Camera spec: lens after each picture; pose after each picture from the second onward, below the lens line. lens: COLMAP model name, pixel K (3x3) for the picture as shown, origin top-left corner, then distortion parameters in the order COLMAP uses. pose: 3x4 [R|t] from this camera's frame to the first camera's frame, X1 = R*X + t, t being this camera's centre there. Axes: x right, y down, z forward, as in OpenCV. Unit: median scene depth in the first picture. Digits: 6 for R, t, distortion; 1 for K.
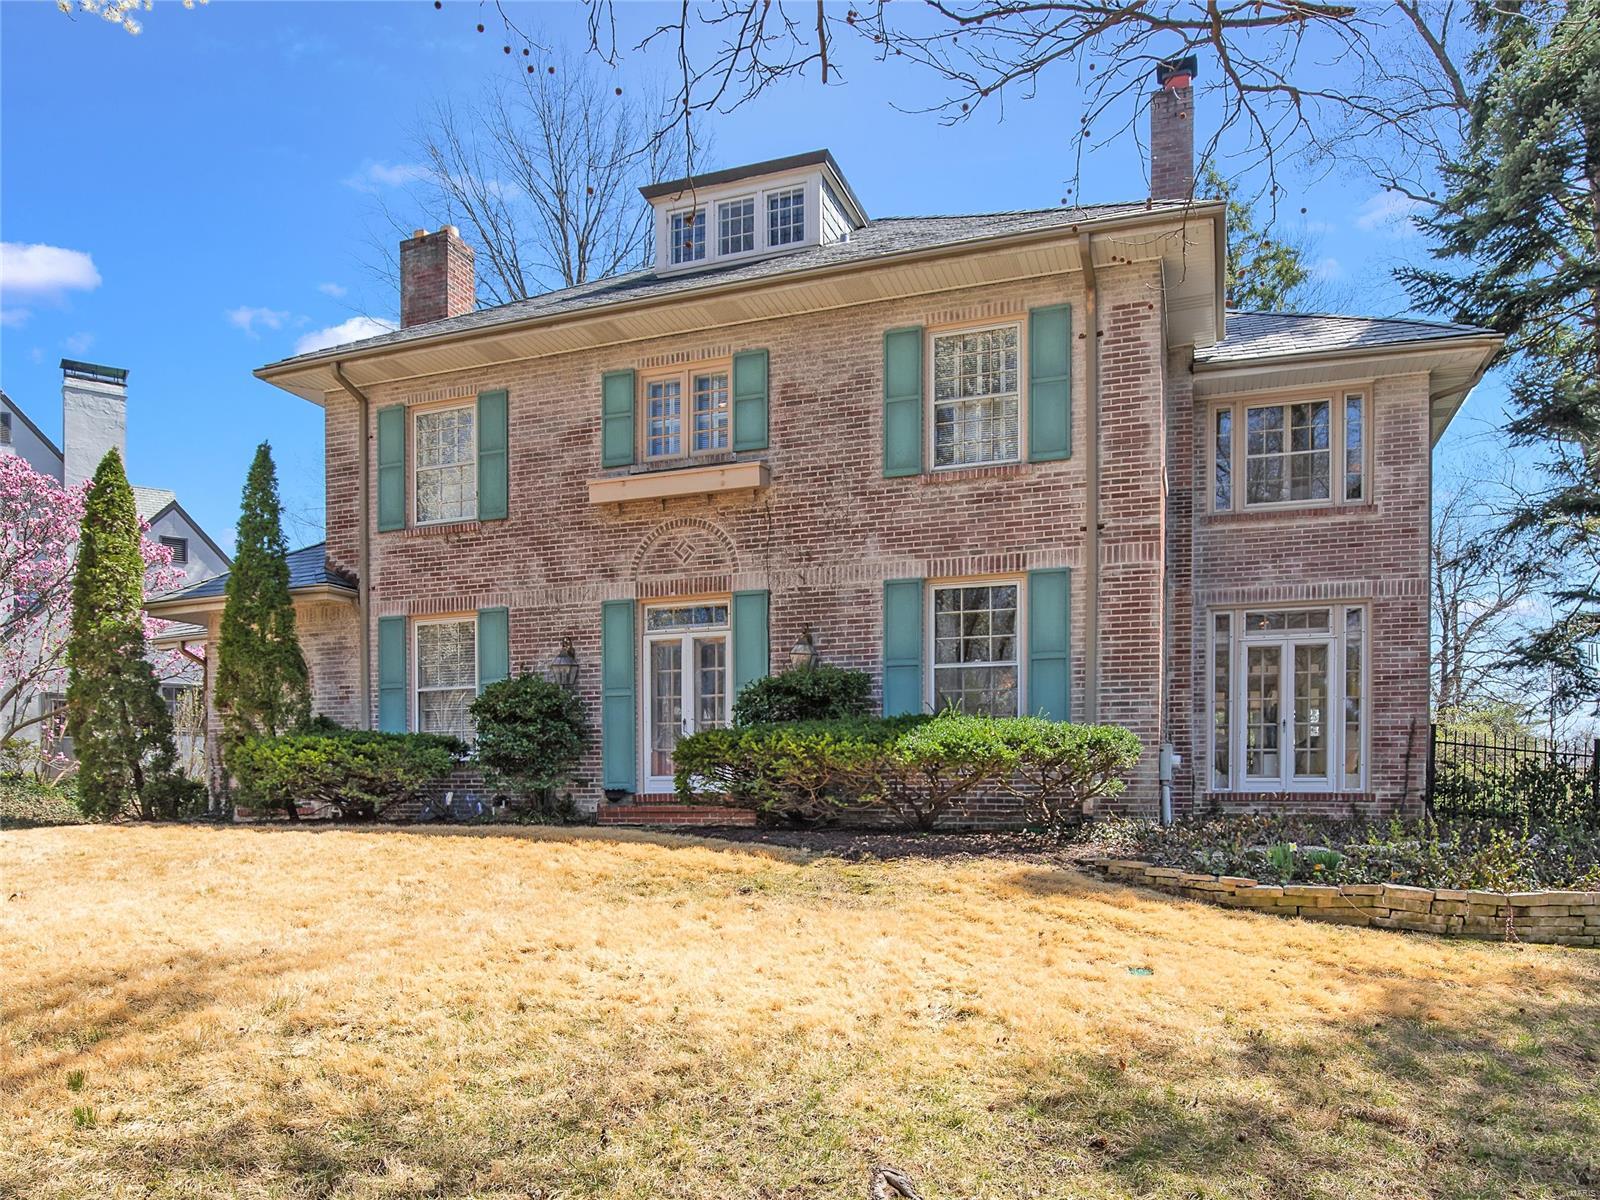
lens RADIAL K [[856.1, 0, 815.1], [0, 856.1, 612.3], [0, 0, 1]] dist [-0.021402, 0.001916]
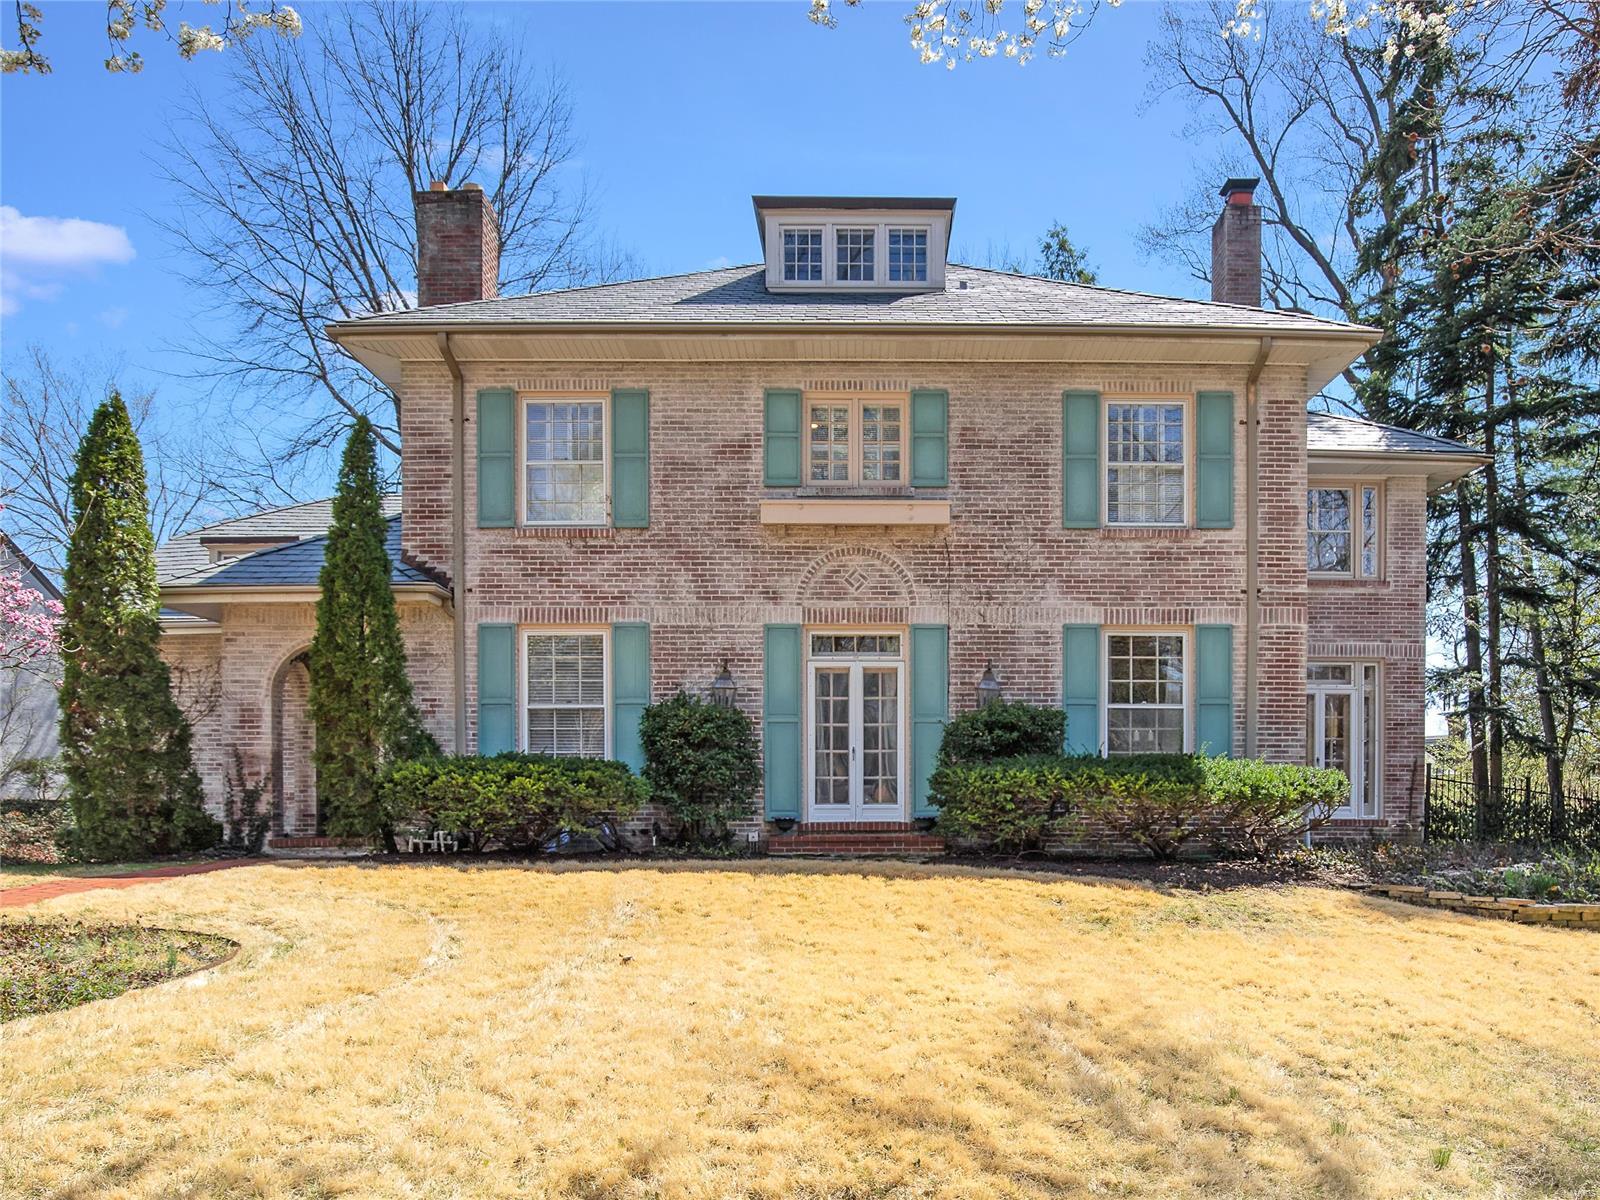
lens RADIAL K [[876.2, 0, 799.6], [0, 876.2, 607.9], [0, 0, 1]] dist [-0.018210, 0.000501]
pose [[0.961324, 0.062863, 0.268151, -0.502377], [-0.060613, 0.998022, -0.016667, -0.017753], [-0.268668, -0.000231, 0.963233, 0.028805]]
